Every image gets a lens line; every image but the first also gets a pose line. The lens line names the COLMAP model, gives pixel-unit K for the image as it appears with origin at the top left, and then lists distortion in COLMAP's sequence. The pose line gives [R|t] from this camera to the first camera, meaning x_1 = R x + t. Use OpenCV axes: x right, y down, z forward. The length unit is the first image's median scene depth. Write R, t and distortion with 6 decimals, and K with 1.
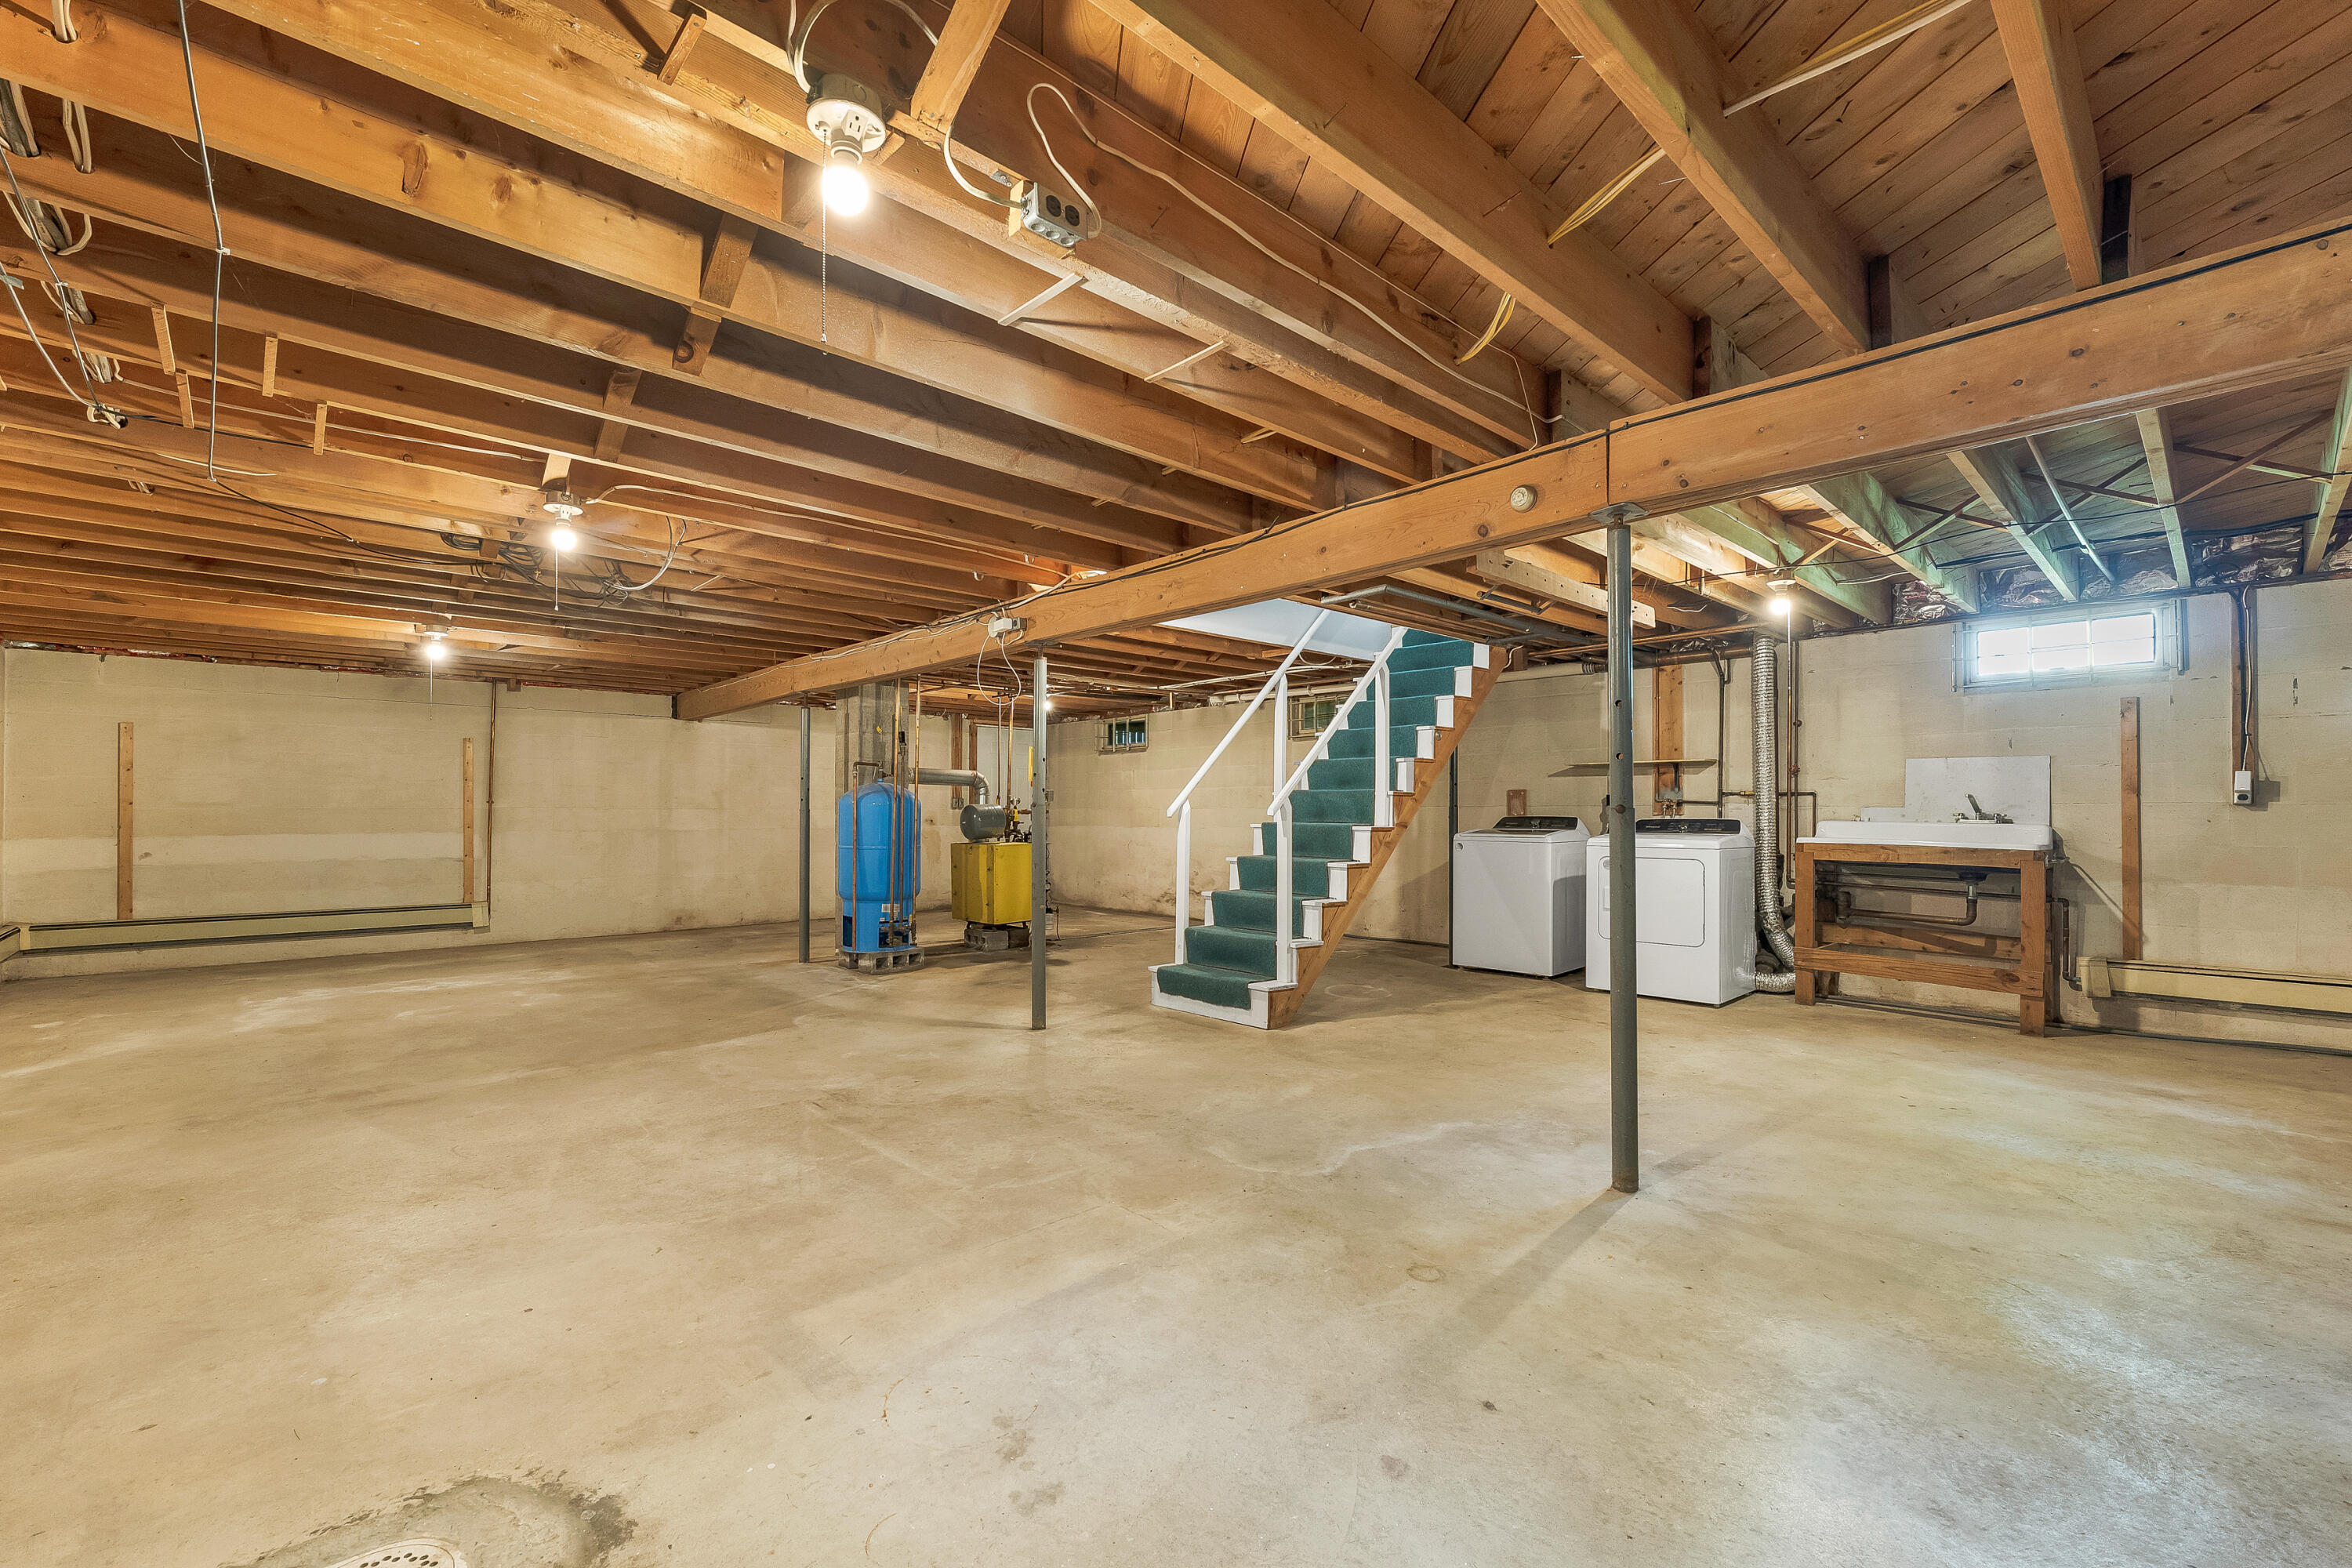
lens RADIAL K [[985.0, 0, 1172.6], [0, 985.0, 783.9], [0, 0, 1]] dist [0.000234, -0.000014]
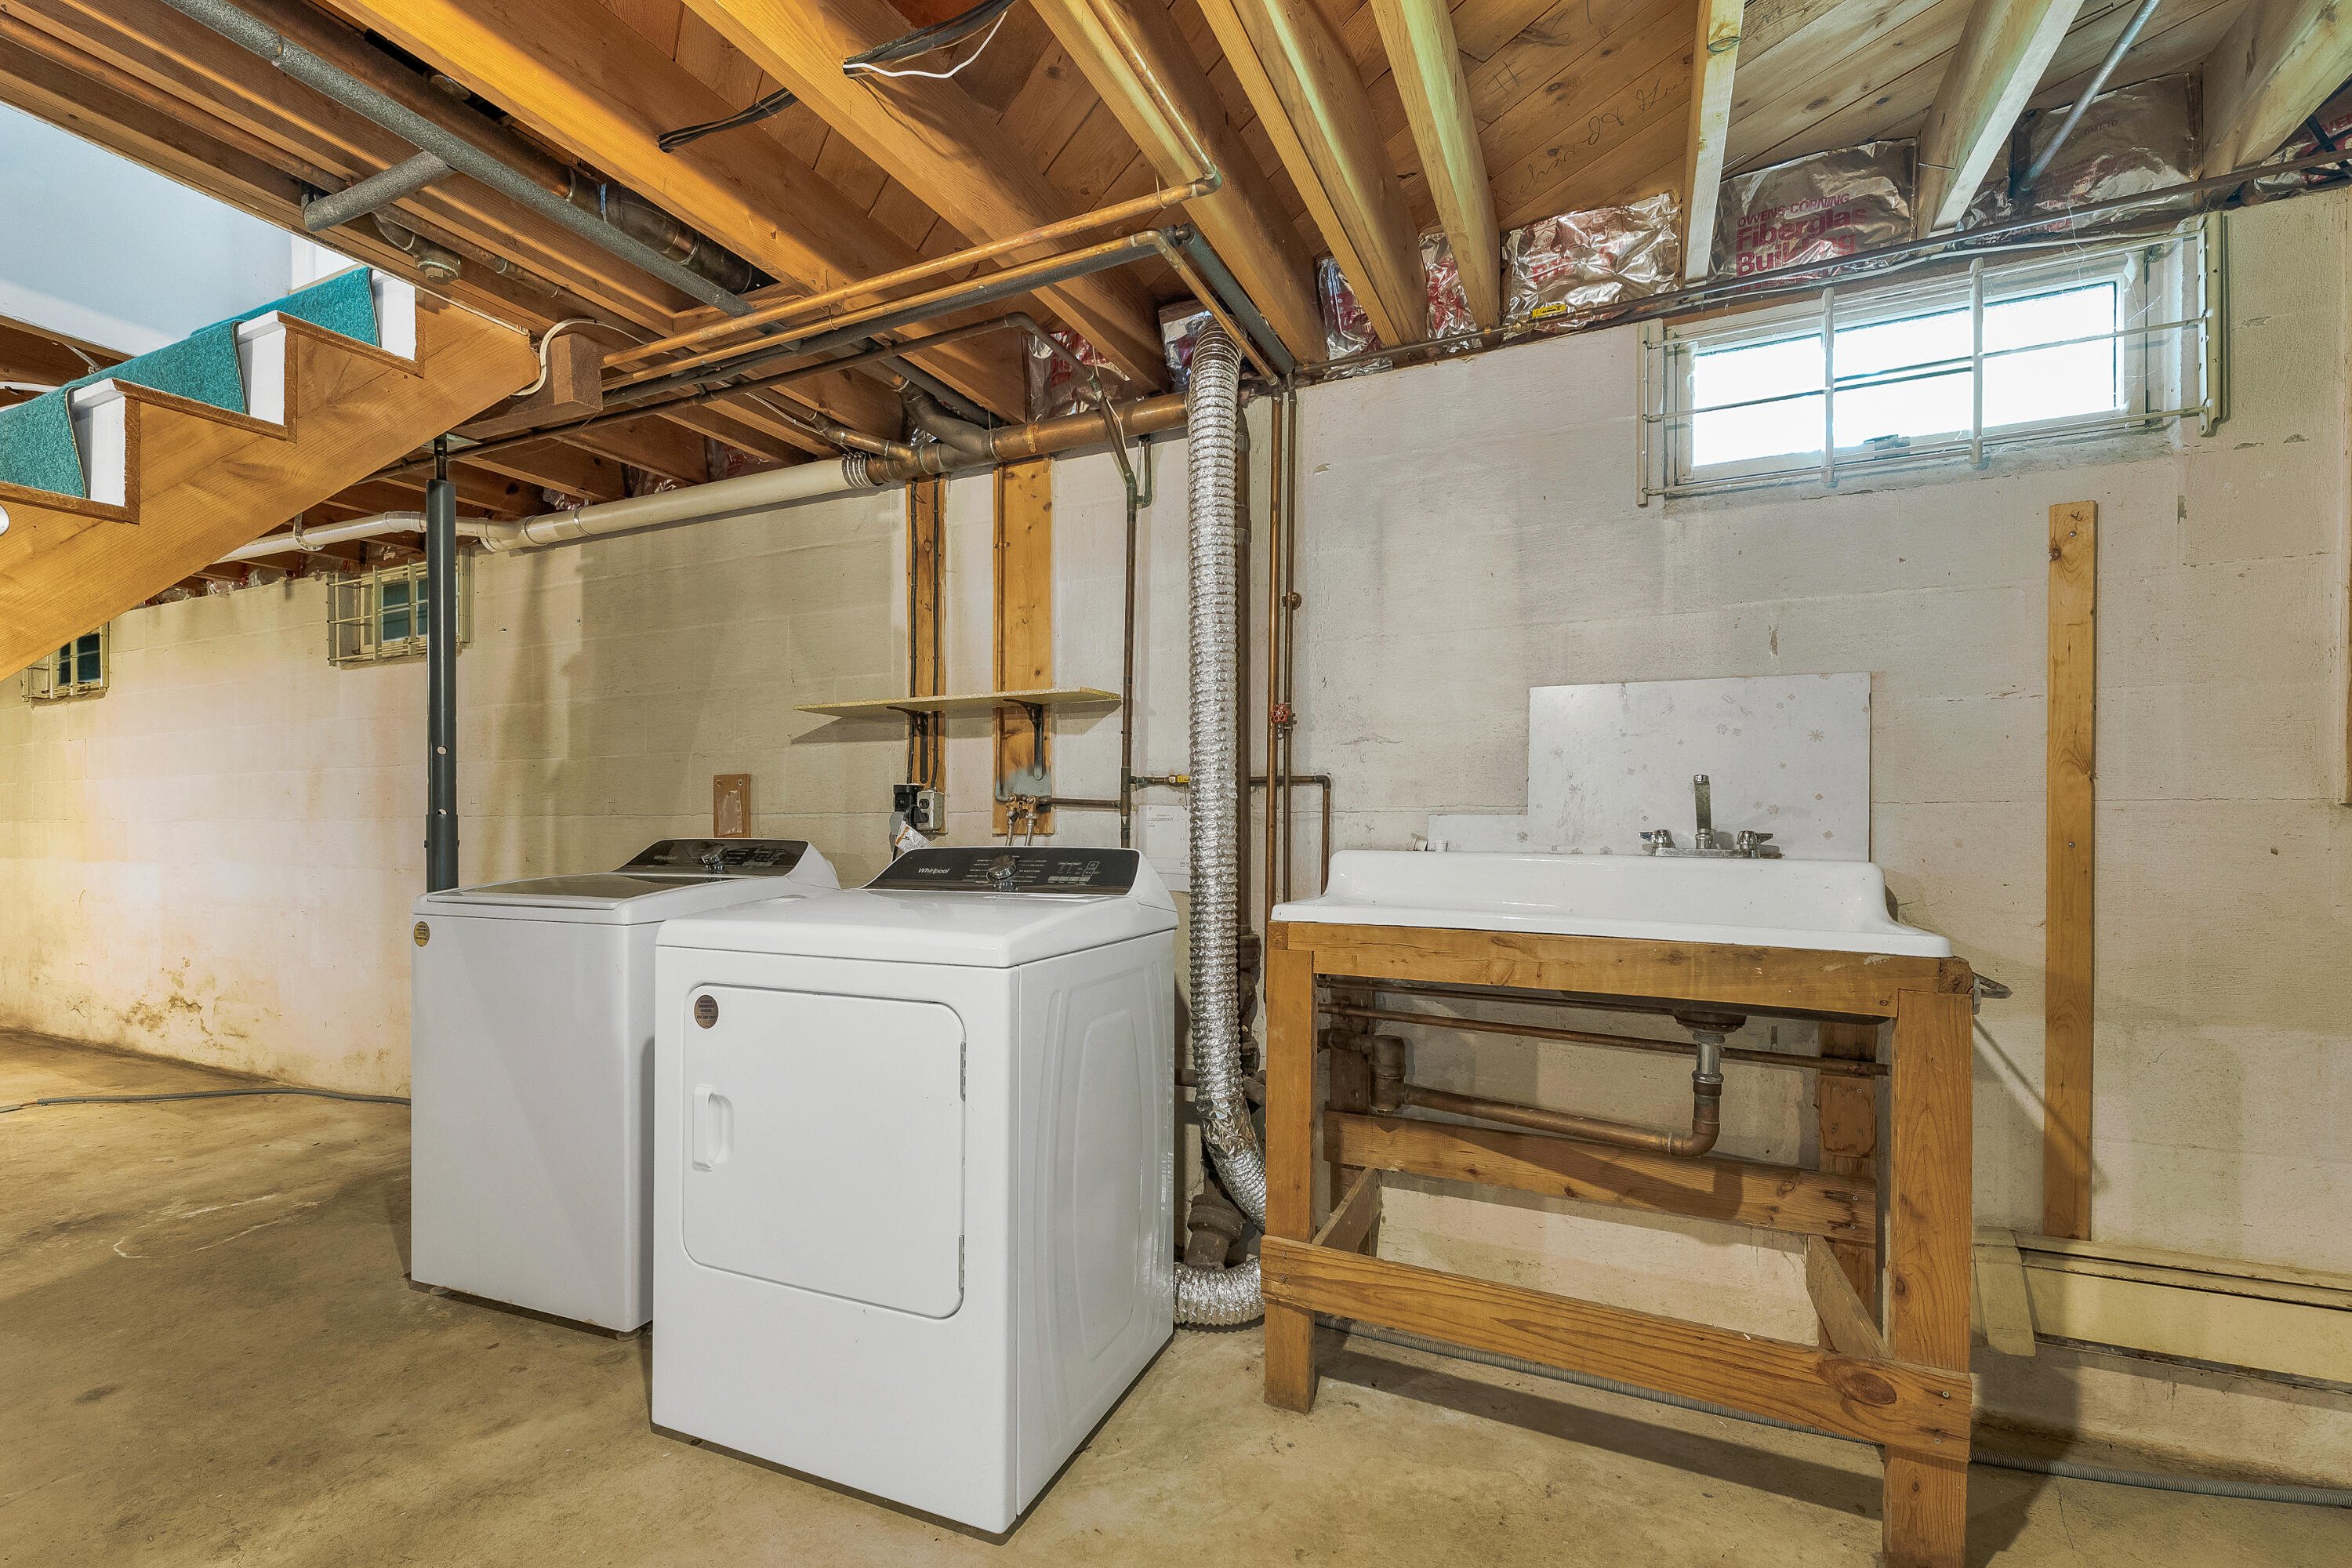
lens RADIAL K [[985.0, 0, 1181.3], [0, 985.0, 803.4], [0, 0, 1]] dist [0.000234, -0.000014]
pose [[0.917970, 0.002204, 0.396643, 0.457809], [-0.006682, 0.999929, 0.009907, 0.016211], [-0.396593, -0.011744, 0.917919, 0.685461]]
